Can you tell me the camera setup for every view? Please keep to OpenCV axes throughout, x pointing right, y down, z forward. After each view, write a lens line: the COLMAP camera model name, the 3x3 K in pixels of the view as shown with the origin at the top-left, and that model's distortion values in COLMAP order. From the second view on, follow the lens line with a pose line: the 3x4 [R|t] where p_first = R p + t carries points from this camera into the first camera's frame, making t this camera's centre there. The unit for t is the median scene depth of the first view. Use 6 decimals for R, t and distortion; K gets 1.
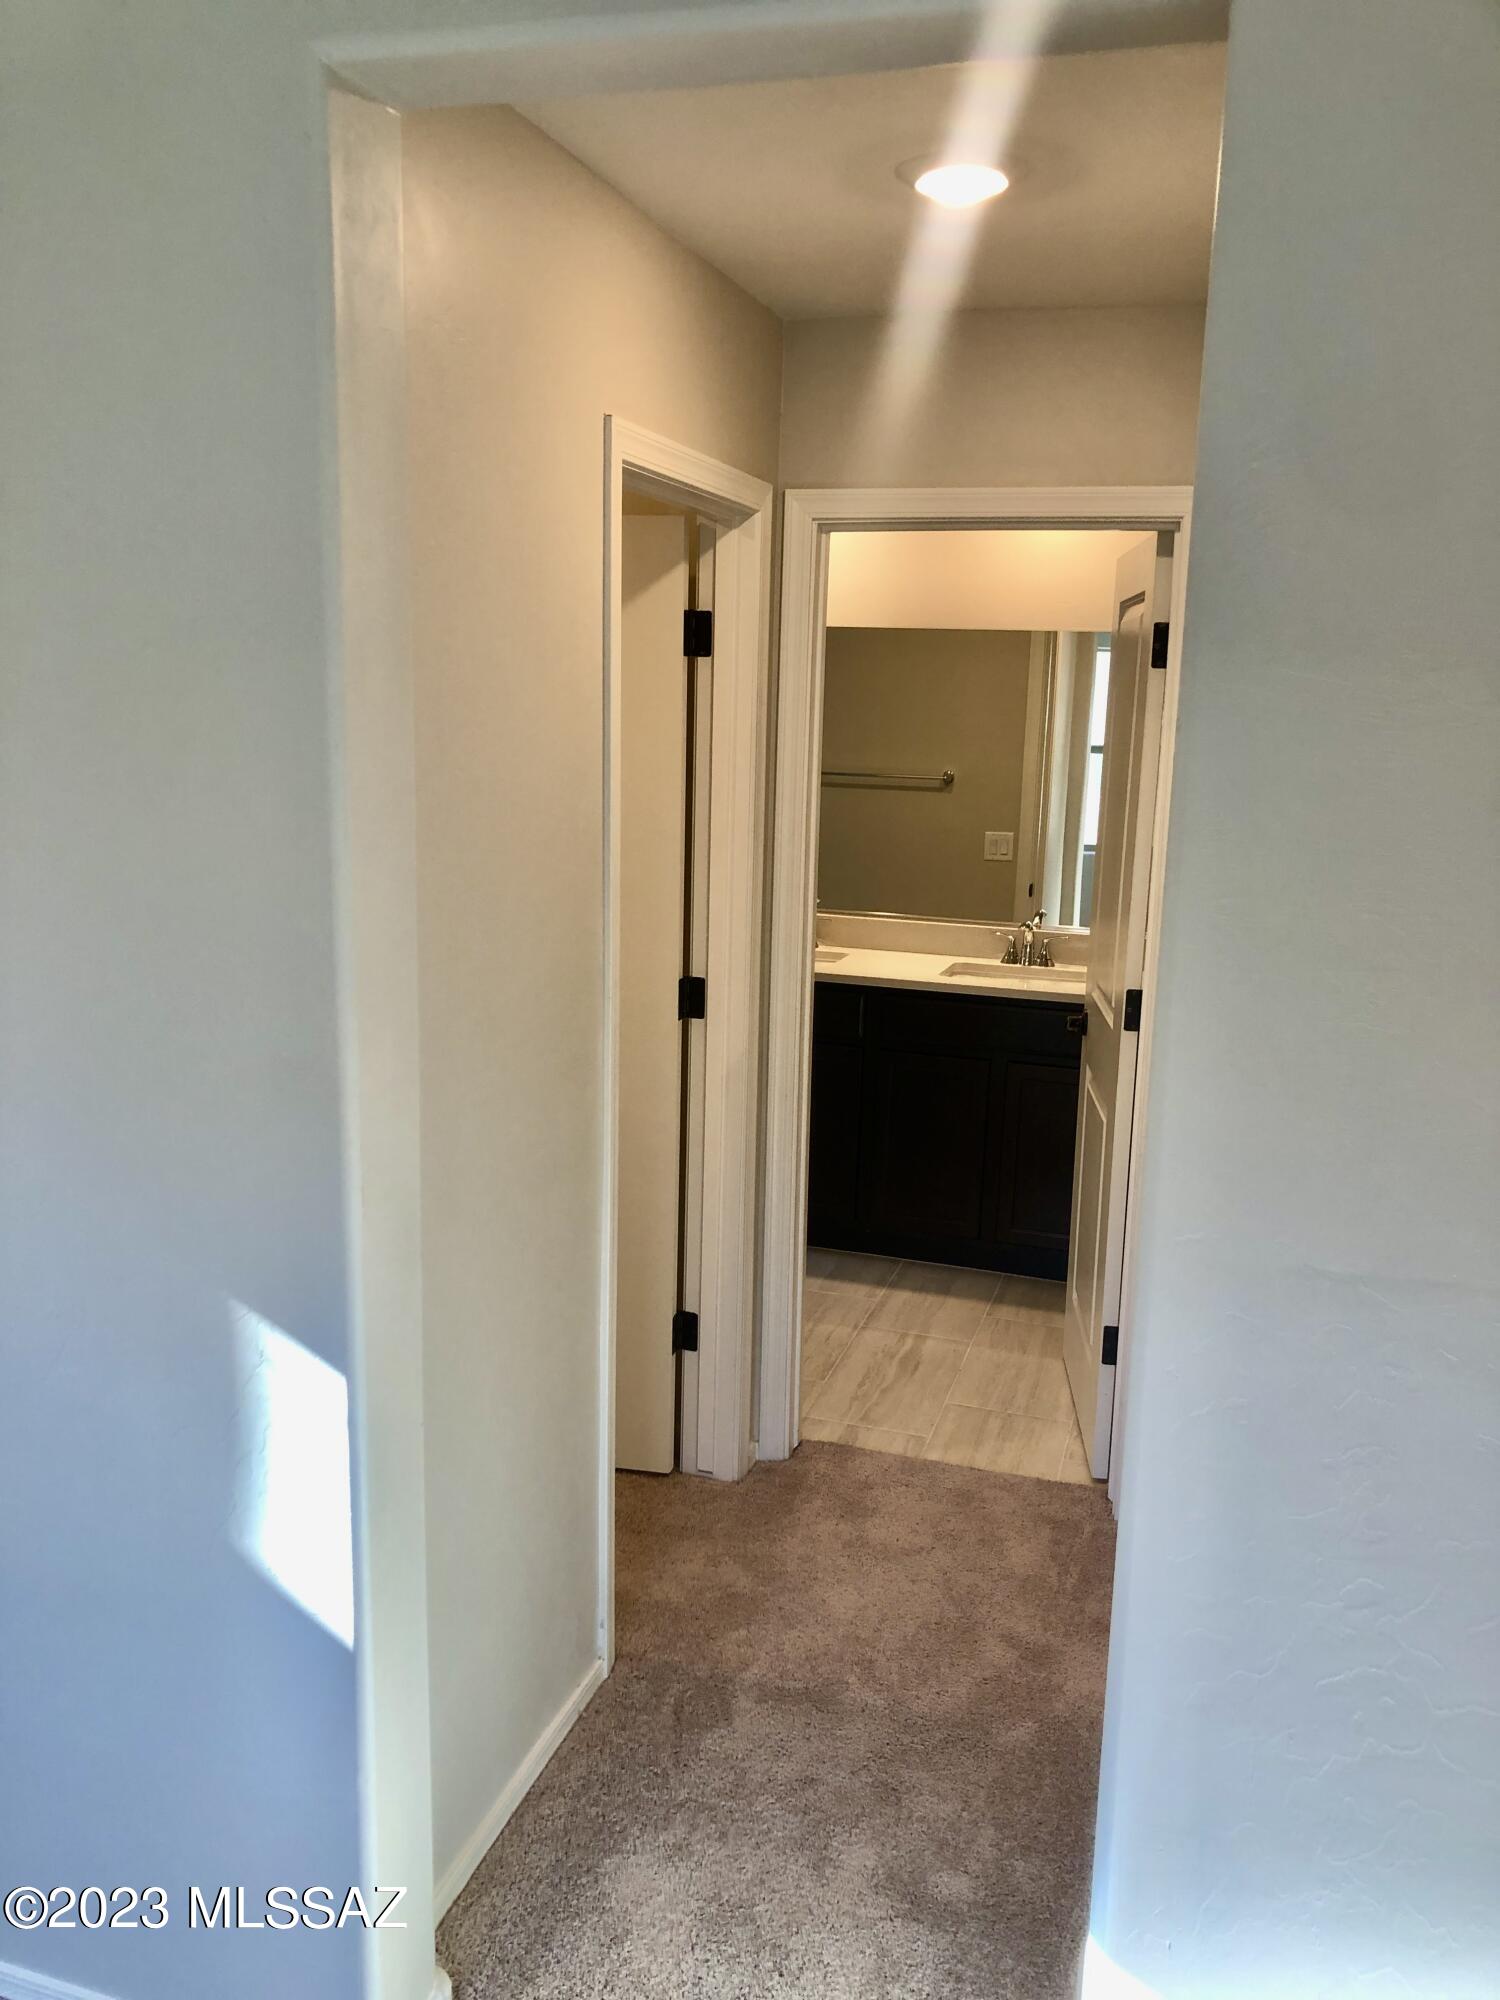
lens RADIAL K [[1670.4, 0, 741.1], [0, 1670.4, 1010.5], [0, 0, 1]] dist [0.048592, -0.043754]
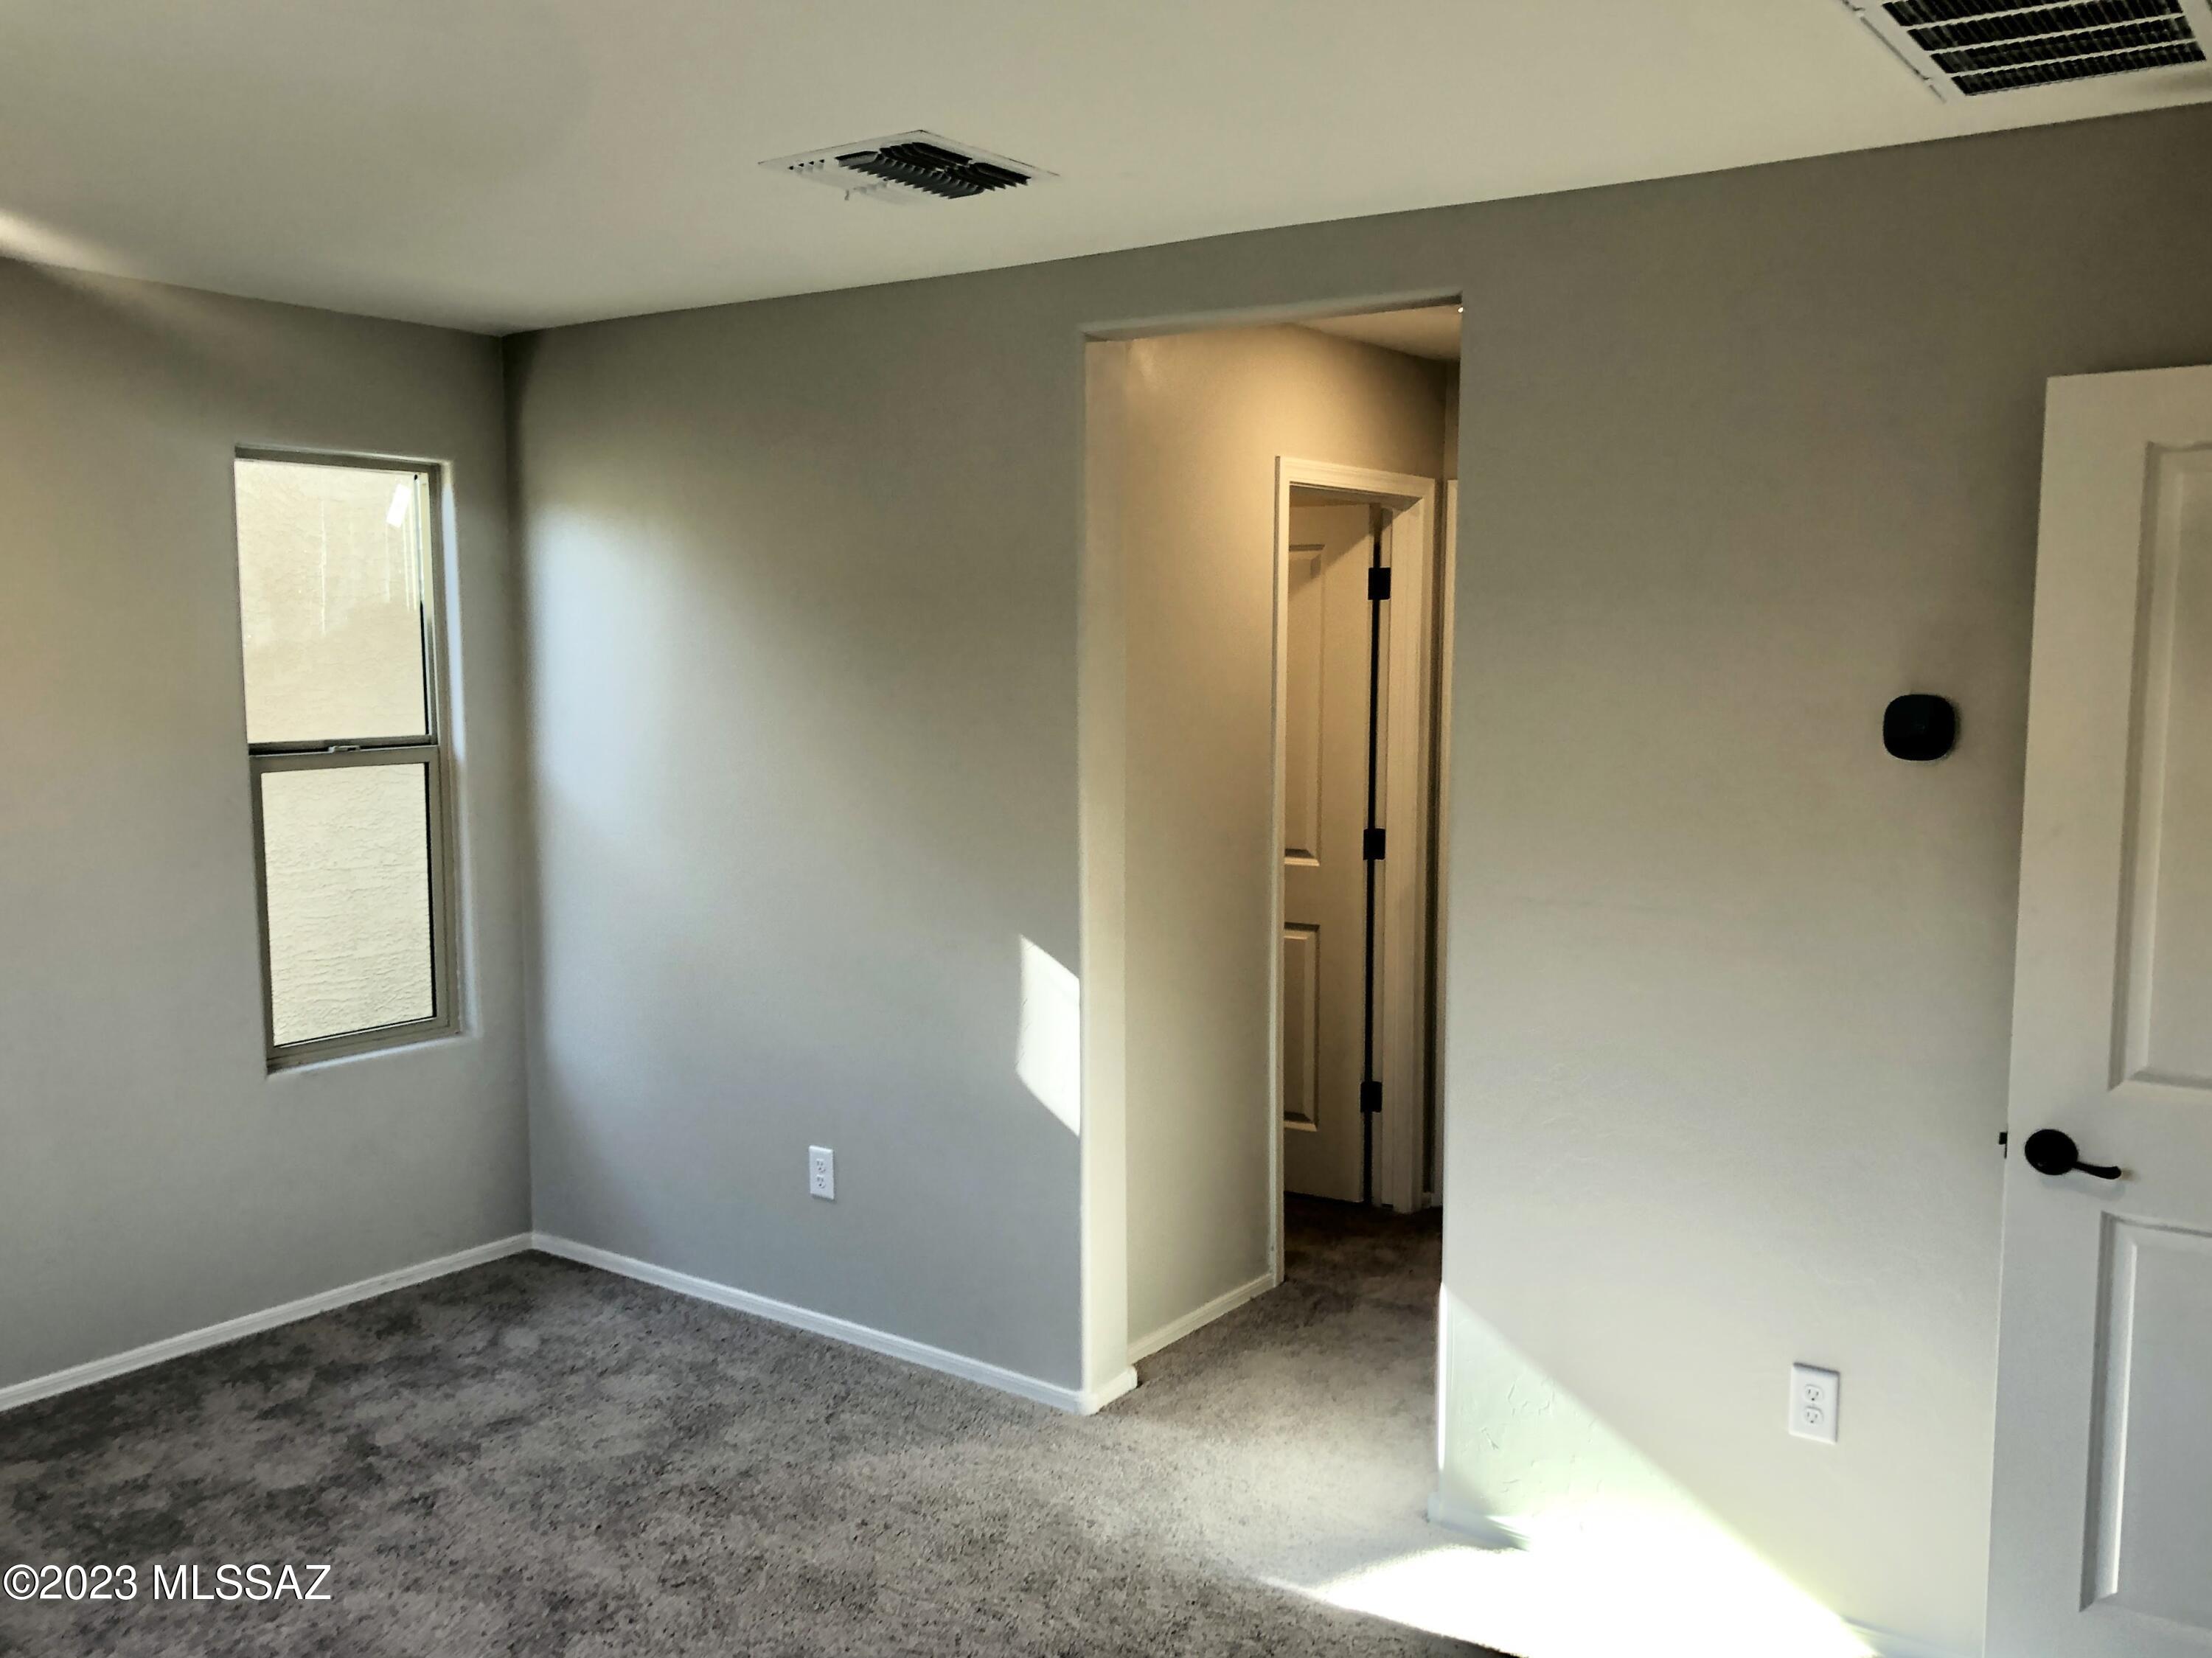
lens RADIAL K [[1847.4, 0, 1103.0], [0, 1847.4, 813.8], [0, 0, 1]] dist [0.048592, -0.043754]
pose [[0.951471, 0.011240, -0.307534, 0.245094], [-0.040651, 0.995166, -0.089397, 0.123844], [0.305042, 0.097561, 0.947328, -0.561378]]
